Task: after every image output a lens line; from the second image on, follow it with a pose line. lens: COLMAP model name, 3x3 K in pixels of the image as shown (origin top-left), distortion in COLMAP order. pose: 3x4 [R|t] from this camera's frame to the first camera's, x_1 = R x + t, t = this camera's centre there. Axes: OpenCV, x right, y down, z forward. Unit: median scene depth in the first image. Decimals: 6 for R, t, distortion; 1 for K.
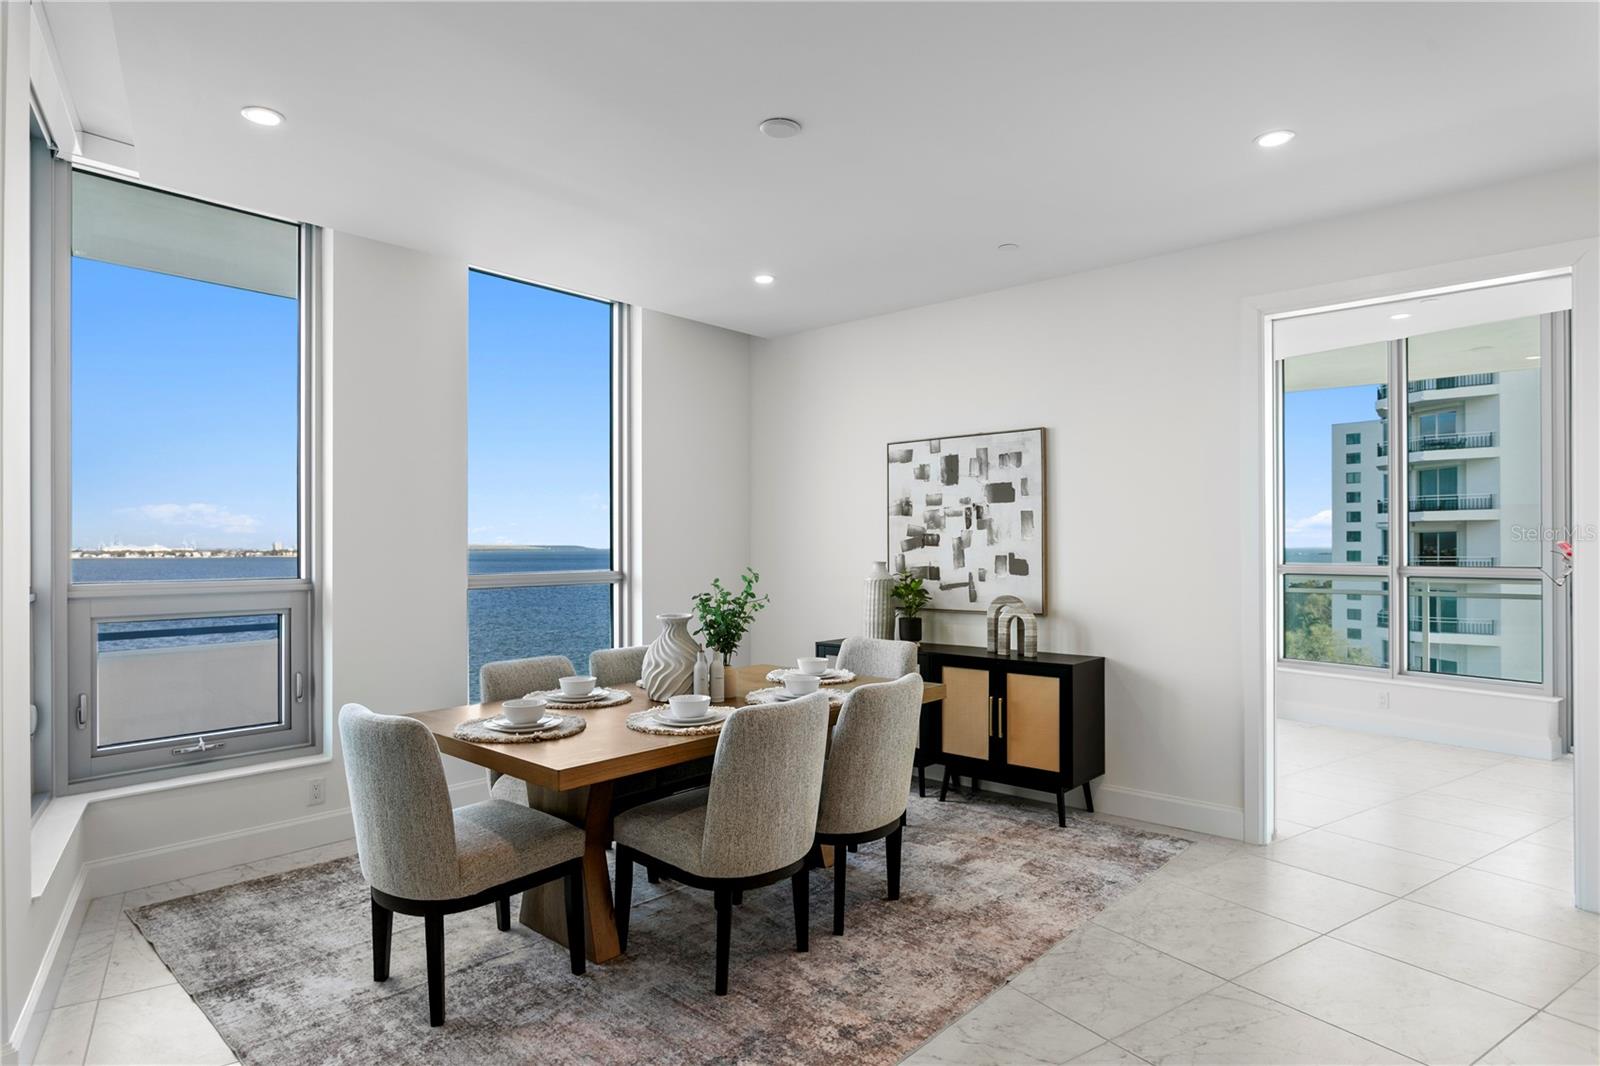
lens RADIAL K [[886.0, 0, 762.6], [0, 886.0, 542.4], [0, 0, 1]] dist [-0.004677, 0.002093]
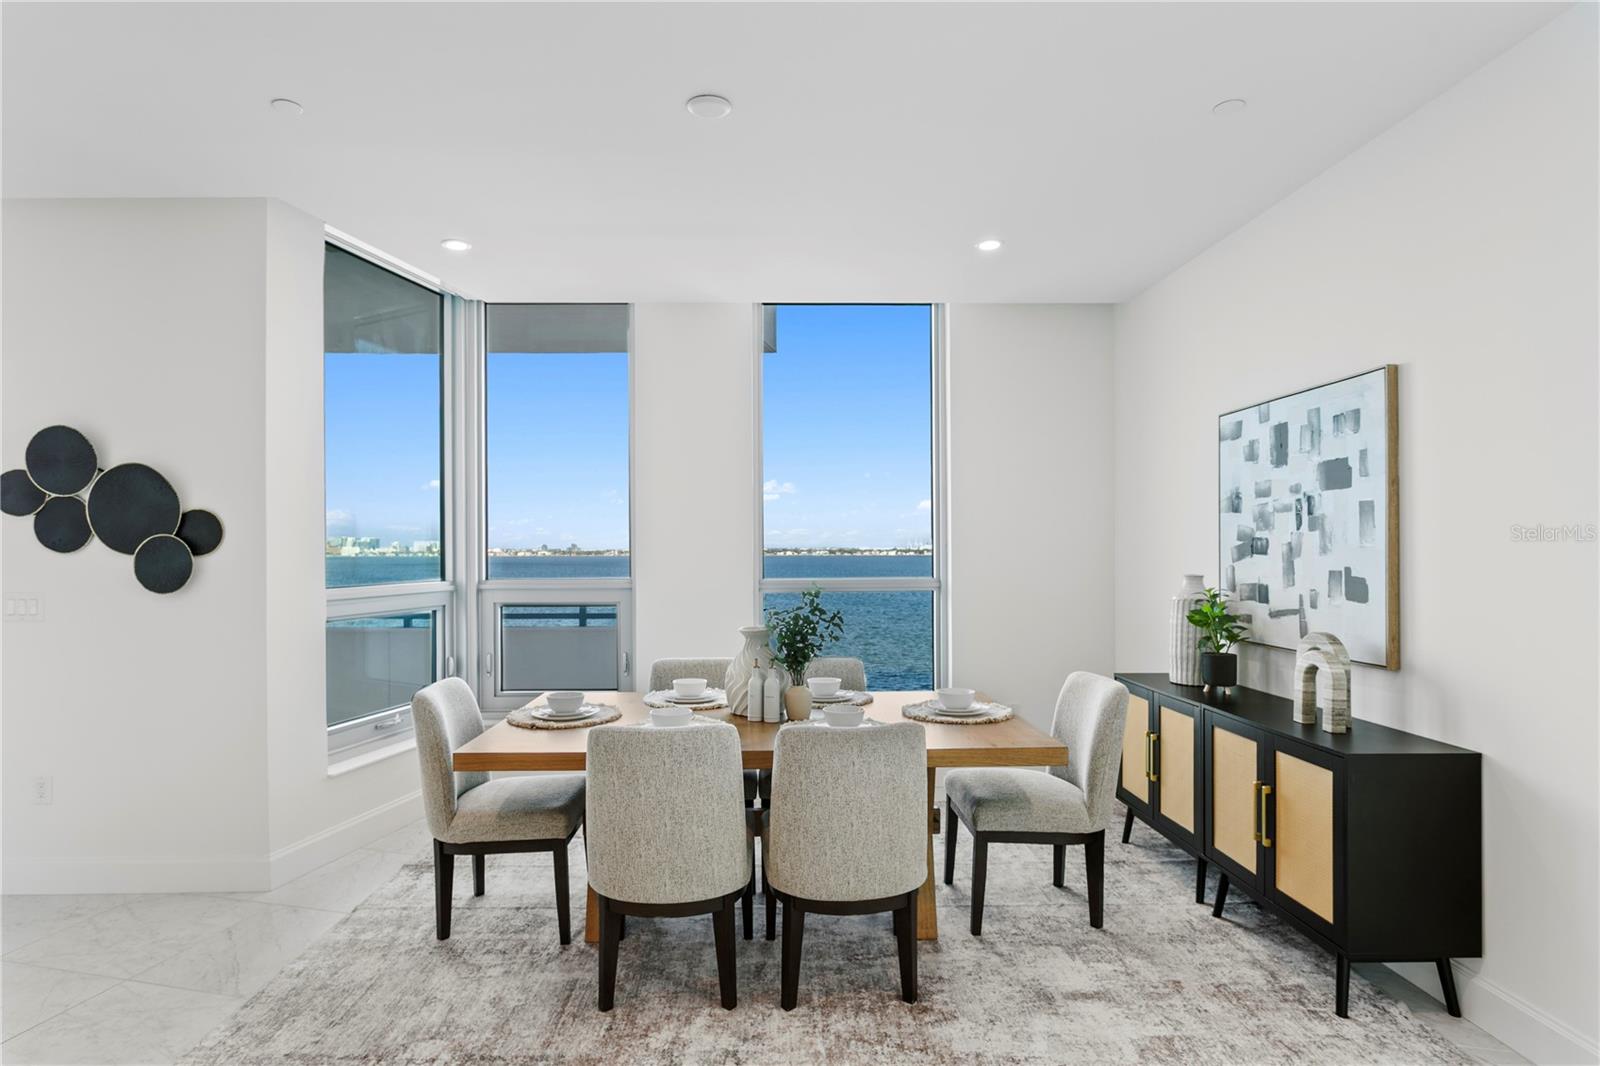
lens RADIAL K [[831.6, 0, 772.6], [0, 831.6, 542.2], [0, 0, 1]] dist [0.001792, 0.000803]
pose [[0.688804, -0.004463, -0.724933, 0.427776], [0.004586, 0.999988, -0.001799, -0.006853], [0.724933, -0.002085, 0.688817, 0.277095]]
